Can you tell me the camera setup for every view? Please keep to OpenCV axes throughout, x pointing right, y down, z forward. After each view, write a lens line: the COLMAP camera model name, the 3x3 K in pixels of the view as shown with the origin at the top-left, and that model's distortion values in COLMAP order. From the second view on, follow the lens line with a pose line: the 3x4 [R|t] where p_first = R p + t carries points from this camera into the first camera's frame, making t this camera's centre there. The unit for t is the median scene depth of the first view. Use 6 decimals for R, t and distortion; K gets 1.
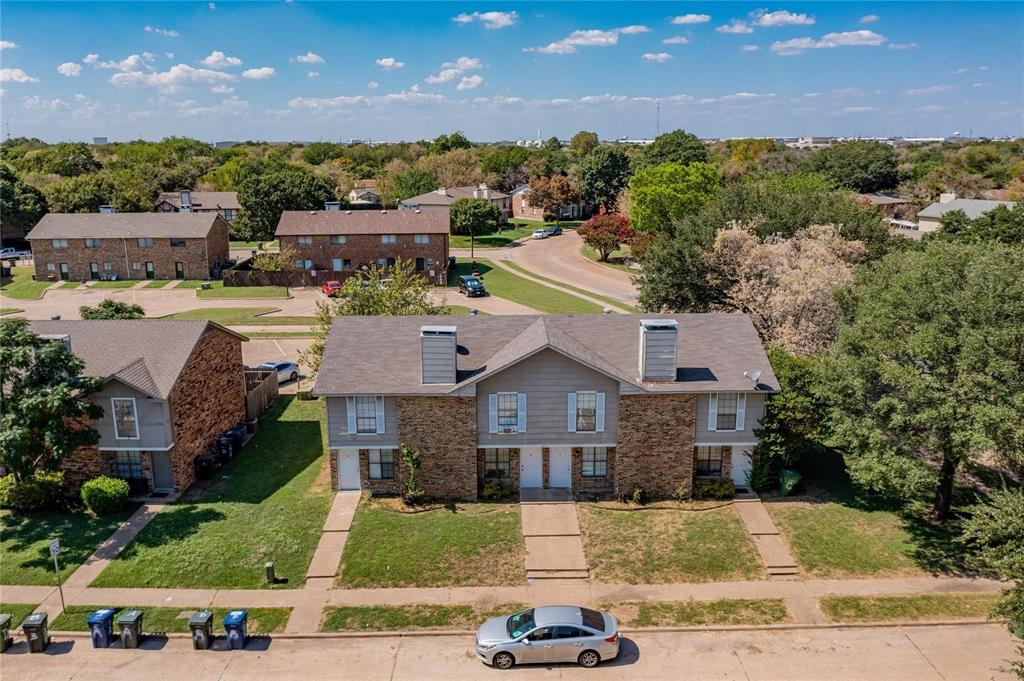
lens RADIAL K [[805.5, 0, 512.0], [0, 805.5, 340.5], [0, 0, 1]] dist [-0.015550, 0.000981]
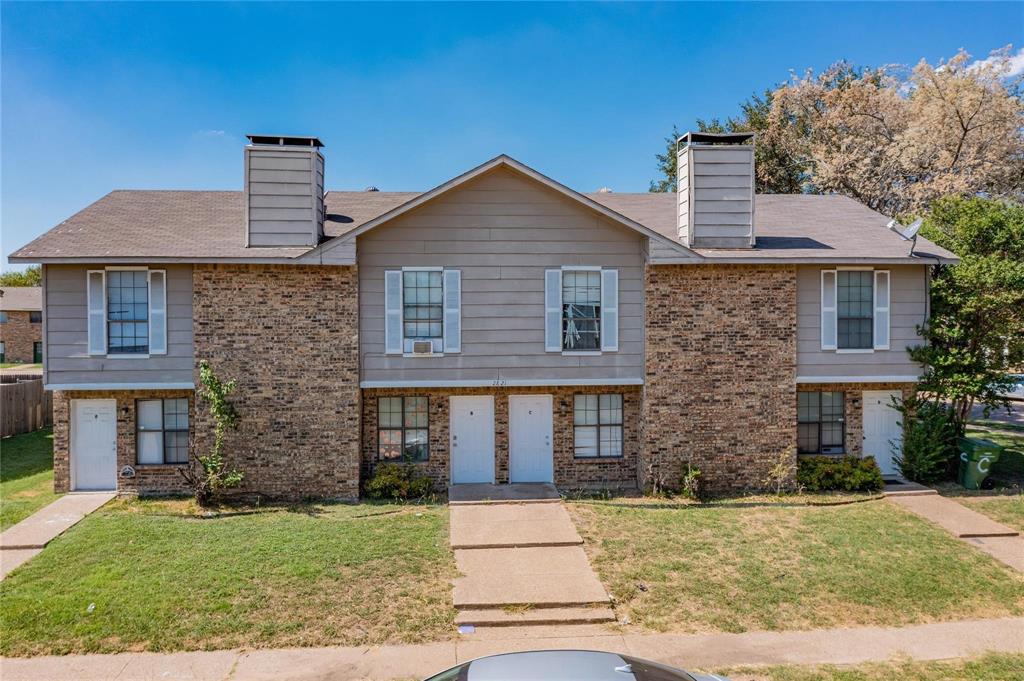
lens RADIAL K [[805.5, 0, 512.0], [0, 805.5, 340.5], [0, 0, 1]] dist [-0.015550, 0.000981]
pose [[0.998297, -0.001085, 0.058328, 0.020036], [0.013961, 0.975219, -0.220802, 0.216060], [-0.056643, 0.221240, 0.973573, 0.520327]]
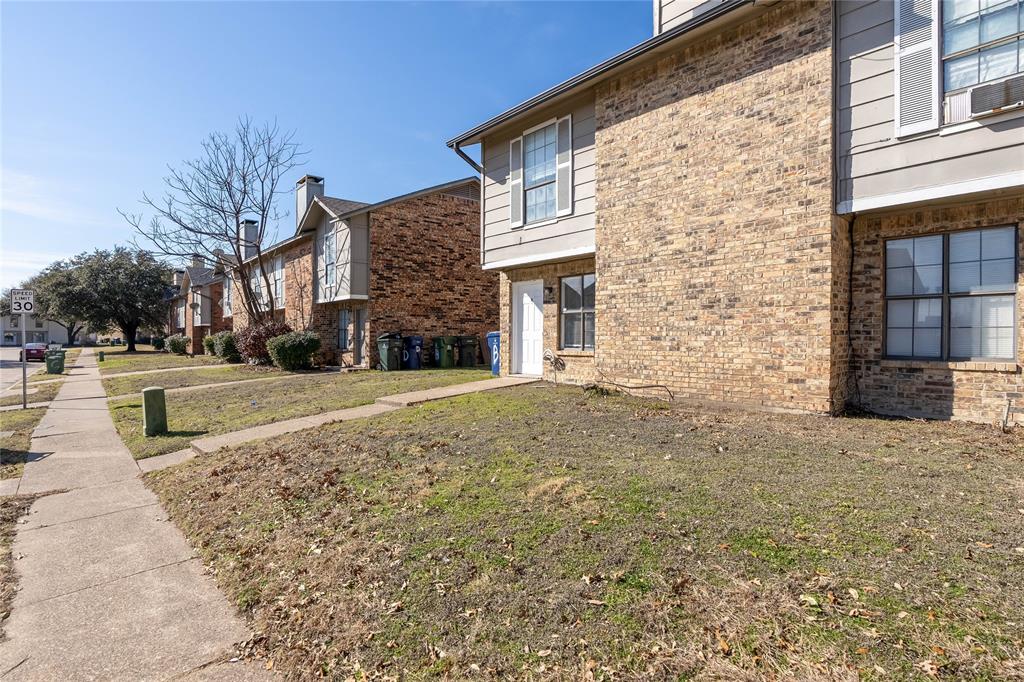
lens RADIAL K [[511.5, 0, 481.0], [0, 511.5, 339.9], [0, 0, 1]] dist [-0.004859, -0.000457]
pose [[0.629171, 0.006915, -0.777236, 0.014510], [-0.189803, 0.971055, -0.145005, 0.223199], [0.753736, 0.238754, 0.612273, 0.823367]]
